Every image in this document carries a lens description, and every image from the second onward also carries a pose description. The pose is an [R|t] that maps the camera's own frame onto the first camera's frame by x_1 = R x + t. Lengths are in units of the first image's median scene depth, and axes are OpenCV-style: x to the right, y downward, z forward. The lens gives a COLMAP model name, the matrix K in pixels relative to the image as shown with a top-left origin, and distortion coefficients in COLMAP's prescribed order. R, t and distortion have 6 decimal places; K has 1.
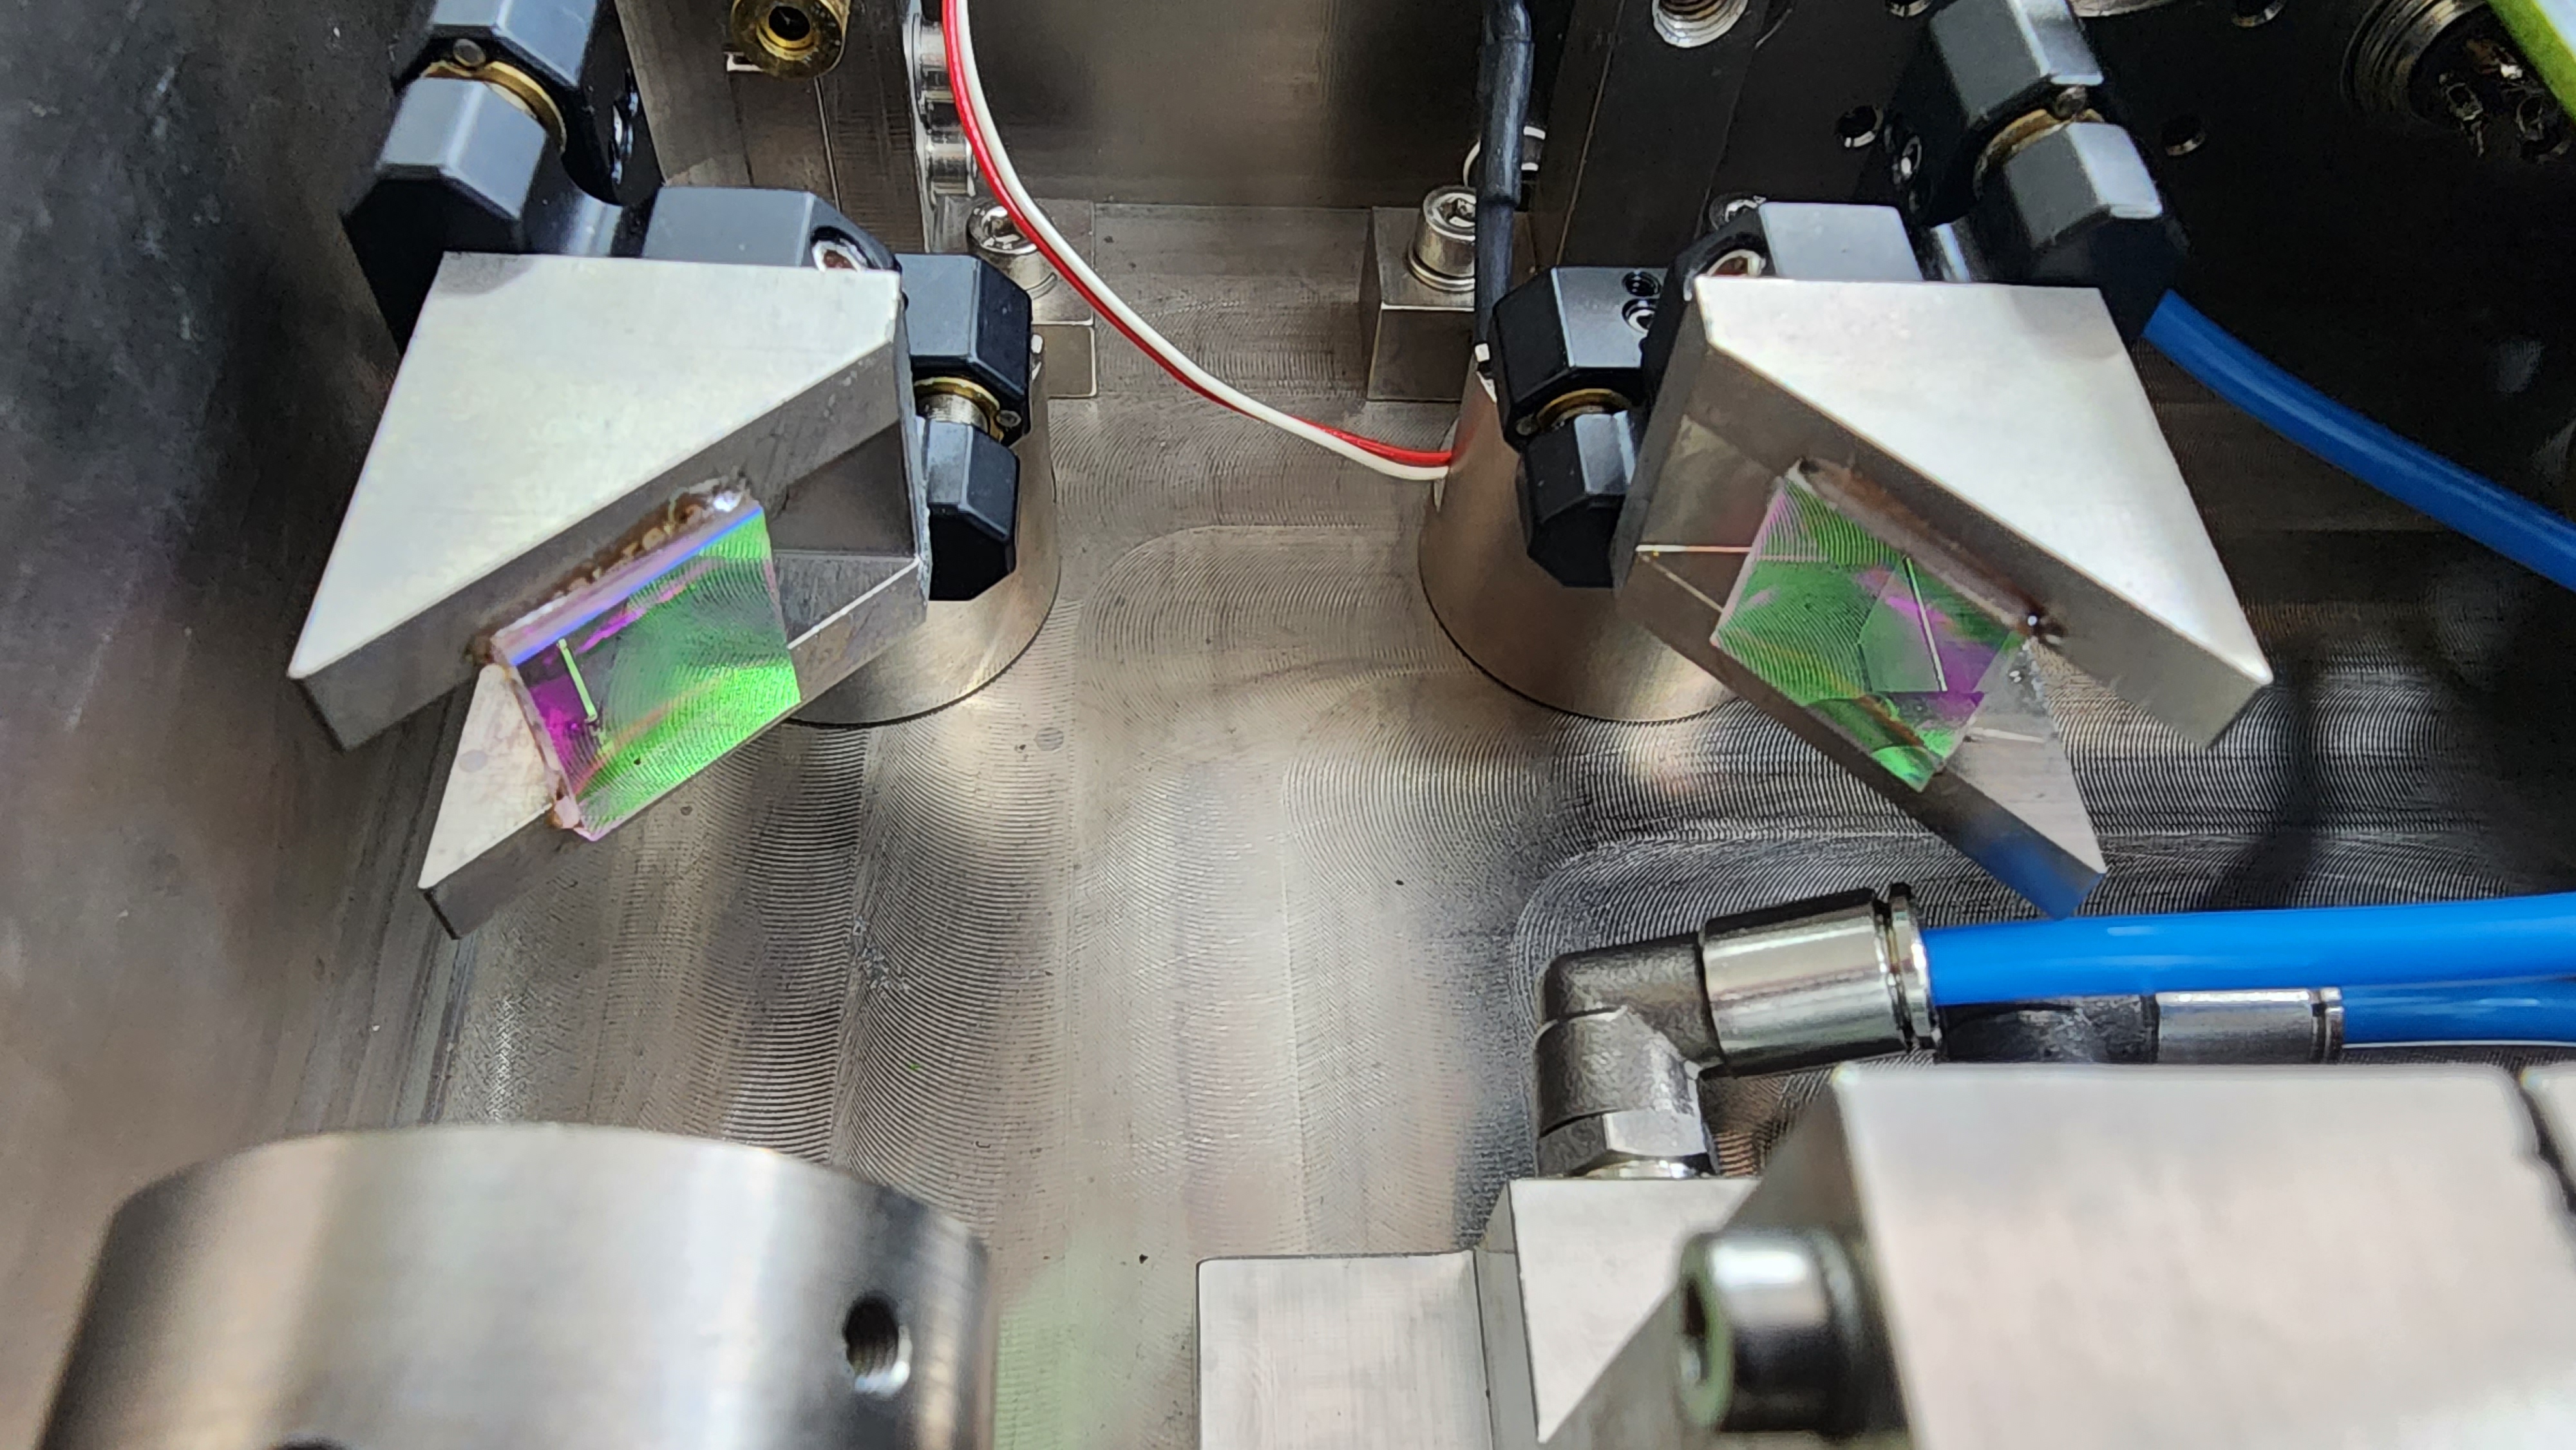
lens RADIAL K [[1775.2, 0, 1287.0], [0, 1775.2, 736.0], [0, 0, 1]] dist [-0.000304, -0.002730]
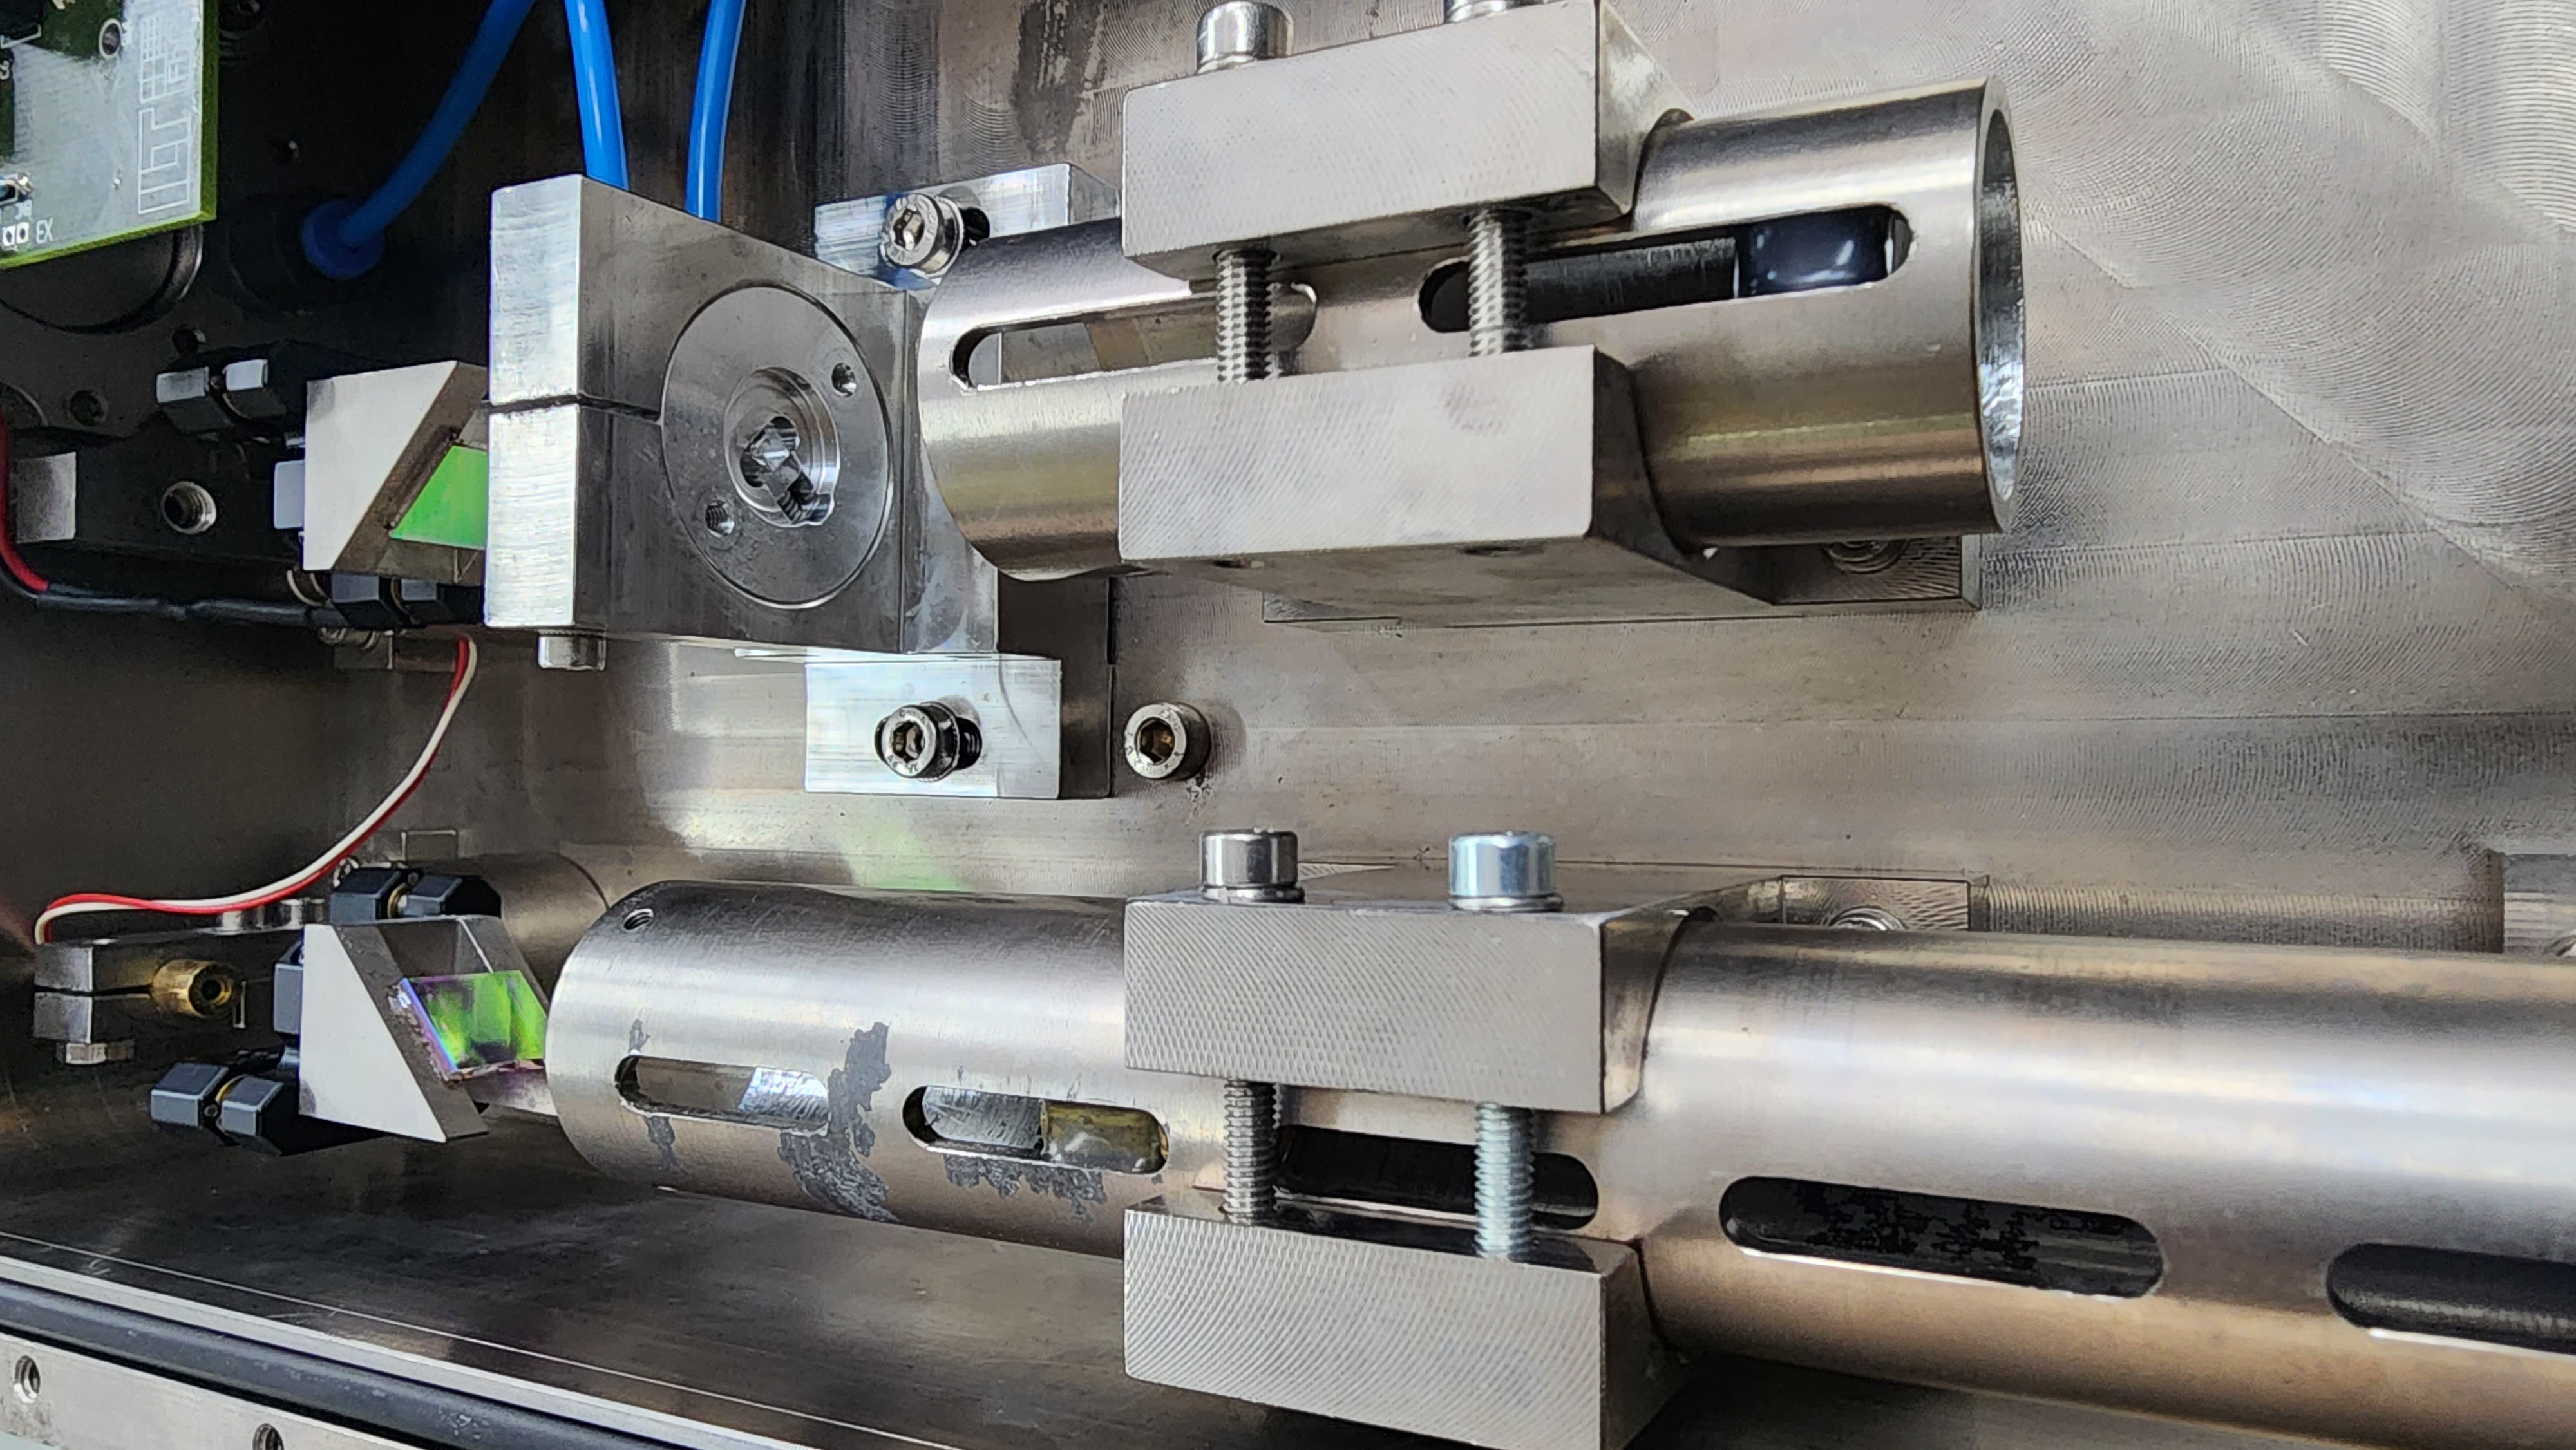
lens RADIAL K [[1775.2, 0, 1287.0], [0, 1775.2, 736.0], [0, 0, 1]] dist [-0.000304, -0.002730]
pose [[0.019555, -0.997068, -0.073977, 0.197313], [0.993370, 0.010993, 0.114430, 0.657363], [-0.113282, -0.075724, 0.990673, -1.254910]]
